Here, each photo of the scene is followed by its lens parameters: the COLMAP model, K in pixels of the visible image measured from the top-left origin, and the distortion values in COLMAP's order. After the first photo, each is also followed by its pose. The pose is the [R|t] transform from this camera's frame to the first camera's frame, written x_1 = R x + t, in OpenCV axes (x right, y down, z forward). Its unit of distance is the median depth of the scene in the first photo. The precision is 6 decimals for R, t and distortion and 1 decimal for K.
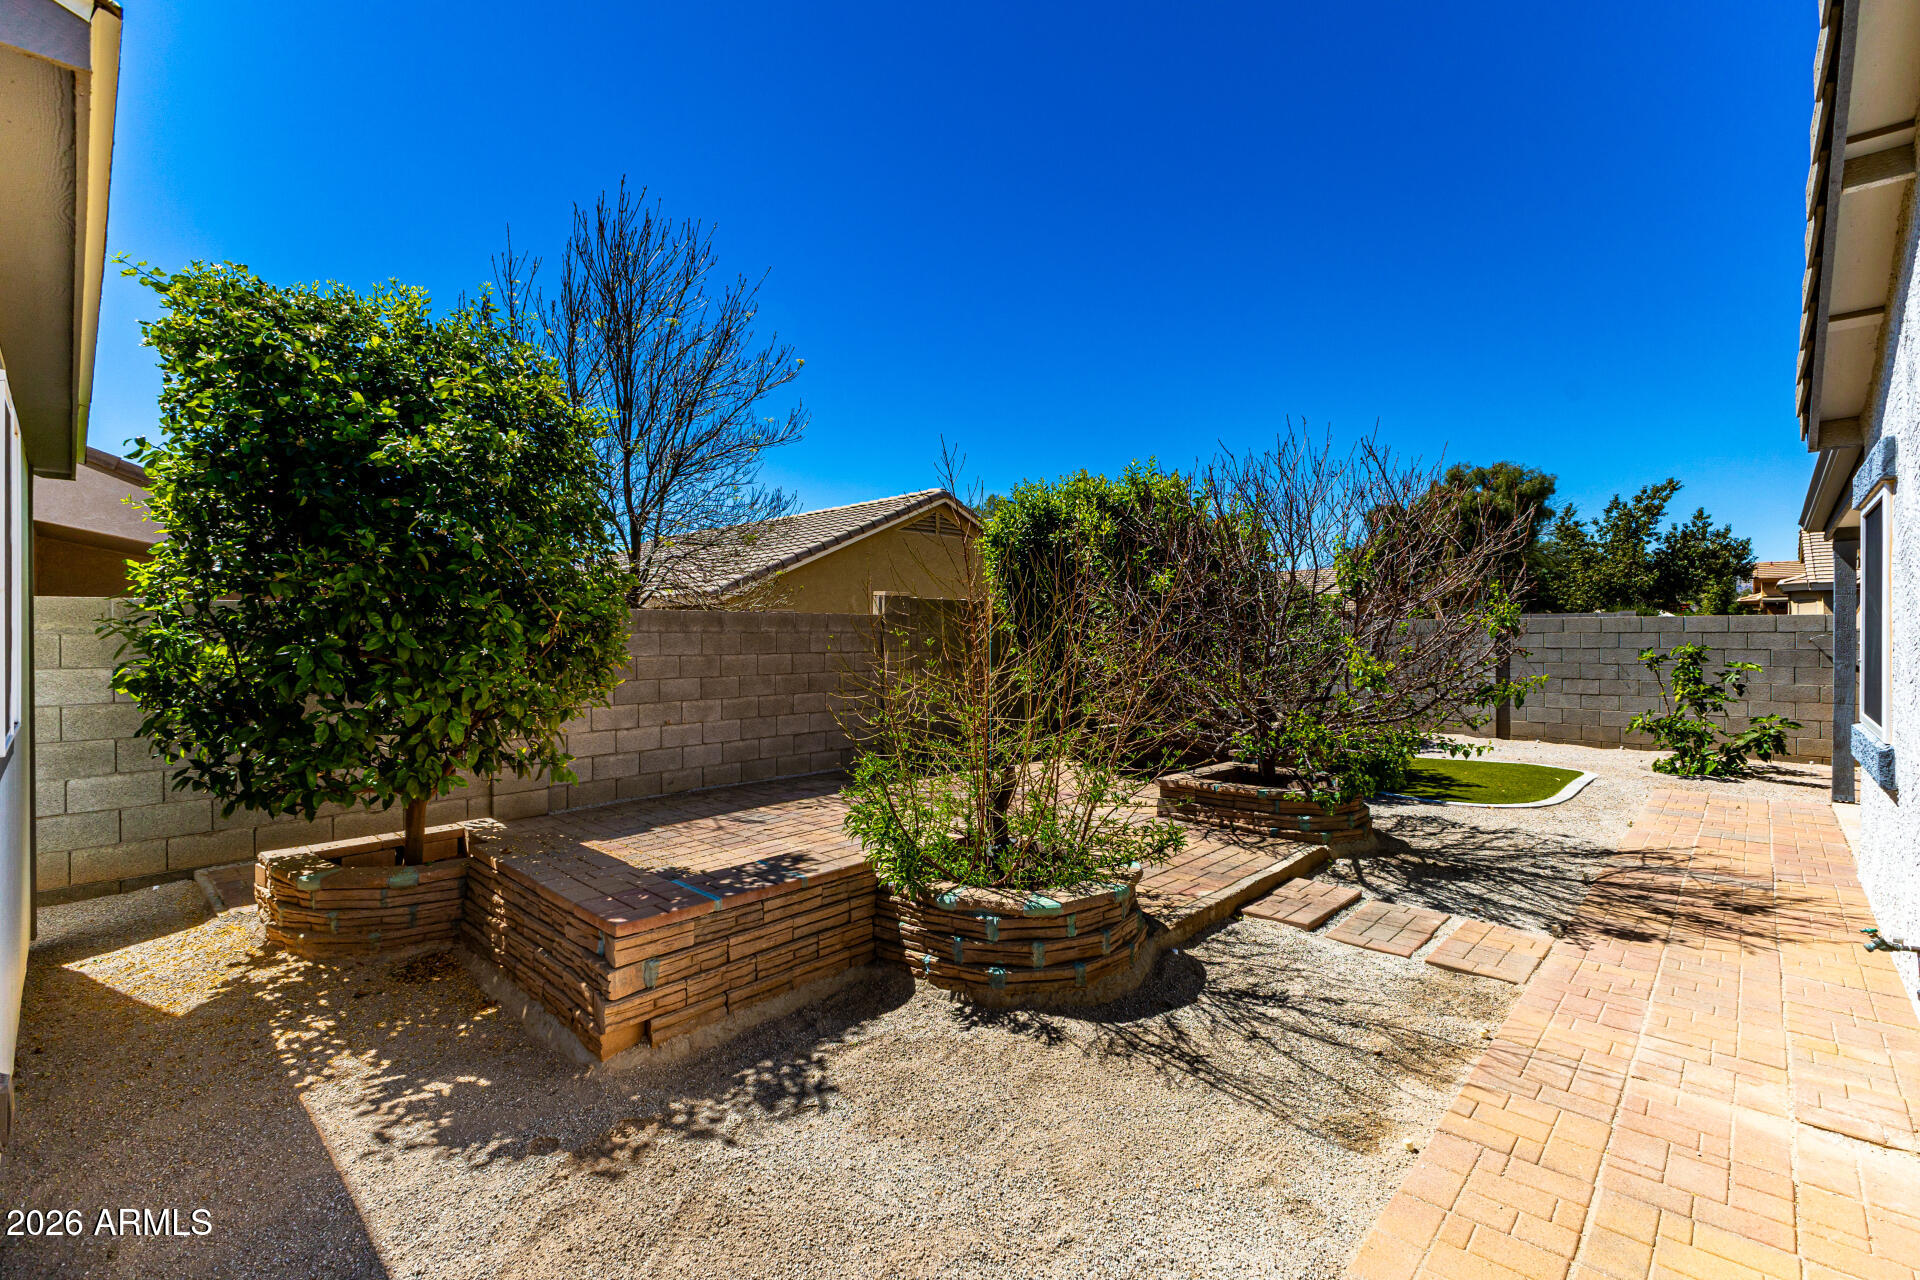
lens RADIAL K [[820.9, 0, 965.2], [0, 820.9, 635.5], [0, 0, 1]] dist [0.012742, -0.006200]
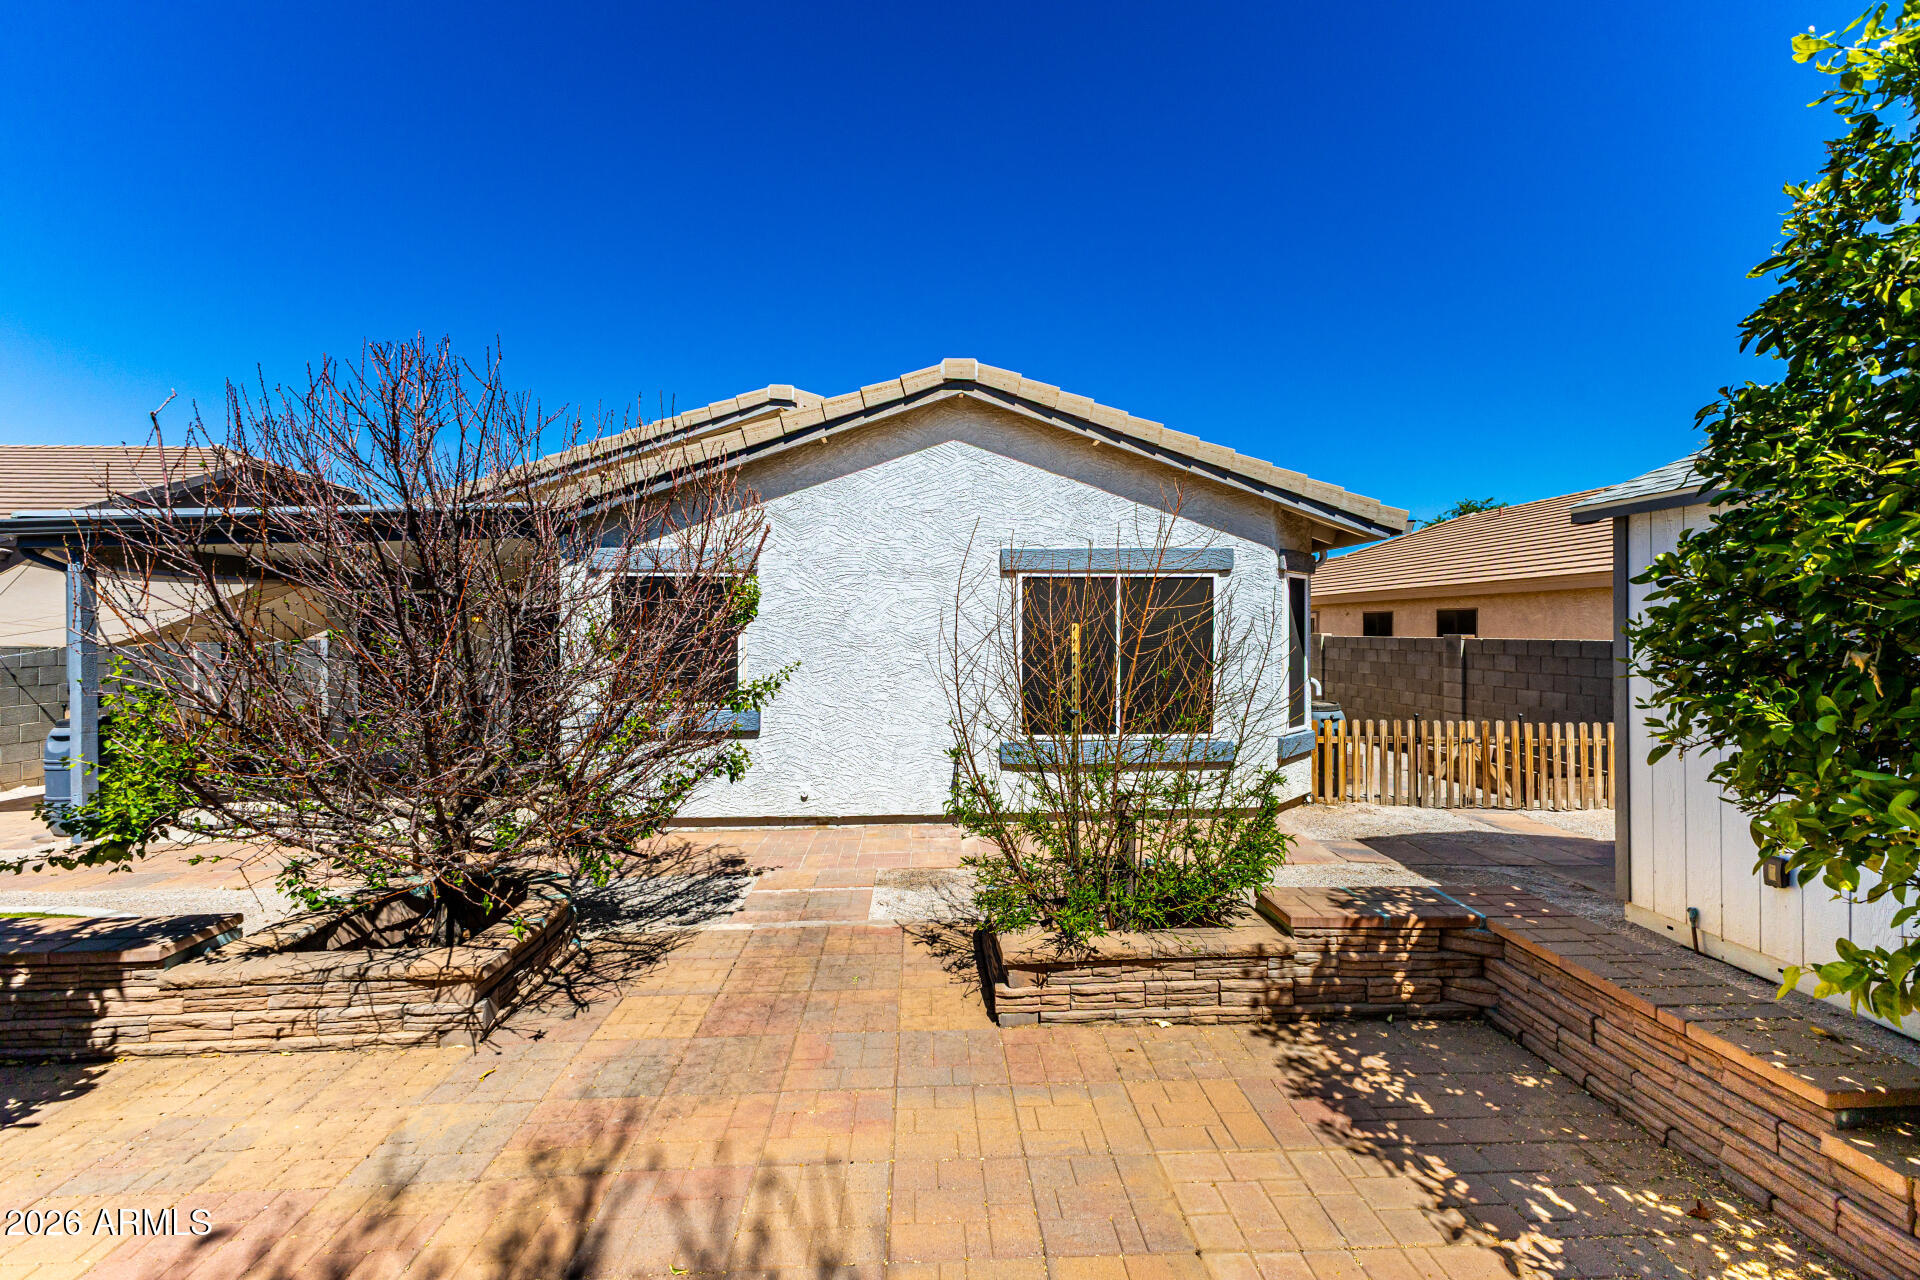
lens RADIAL K [[837.7, 0, 957.8], [0, 837.7, 633.5], [0, 0, 1]] dist [0.010860, -0.000659]
pose [[-0.723406, 0.005236, 0.690403, -0.439522], [0.007235, 0.999974, -0.000002, -0.029391], [-0.690385, 0.004993, -0.723425, 1.603484]]
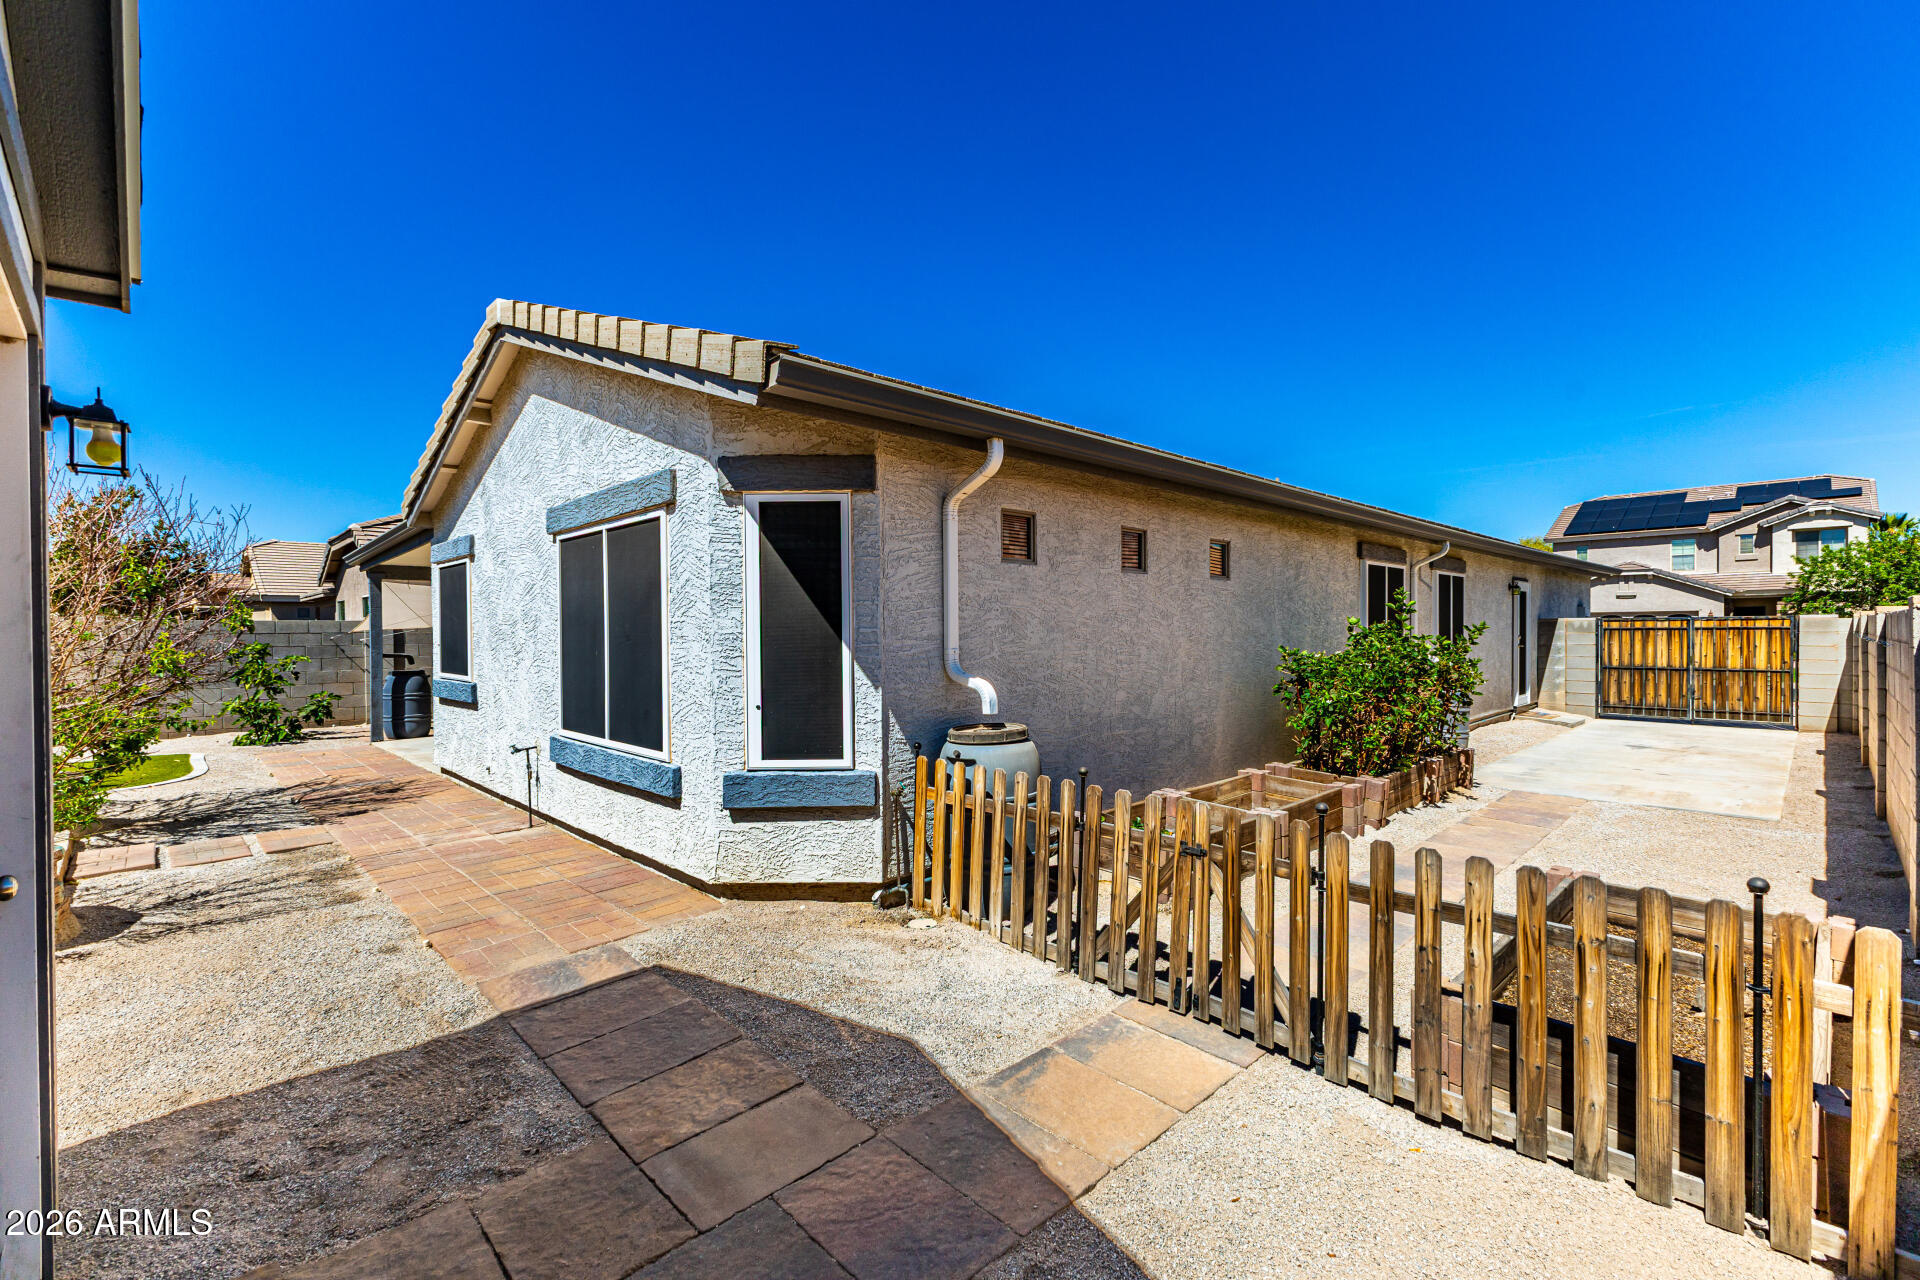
lens RADIAL K [[837.7, 0, 957.8], [0, 837.7, 633.5], [0, 0, 1]] dist [0.010860, -0.000659]
pose [[0.035698, 0.002552, 0.999359, -0.718699], [0.008498, 0.999960, -0.002857, 0.017858], [-0.999327, 0.008594, 0.035674, -0.225793]]
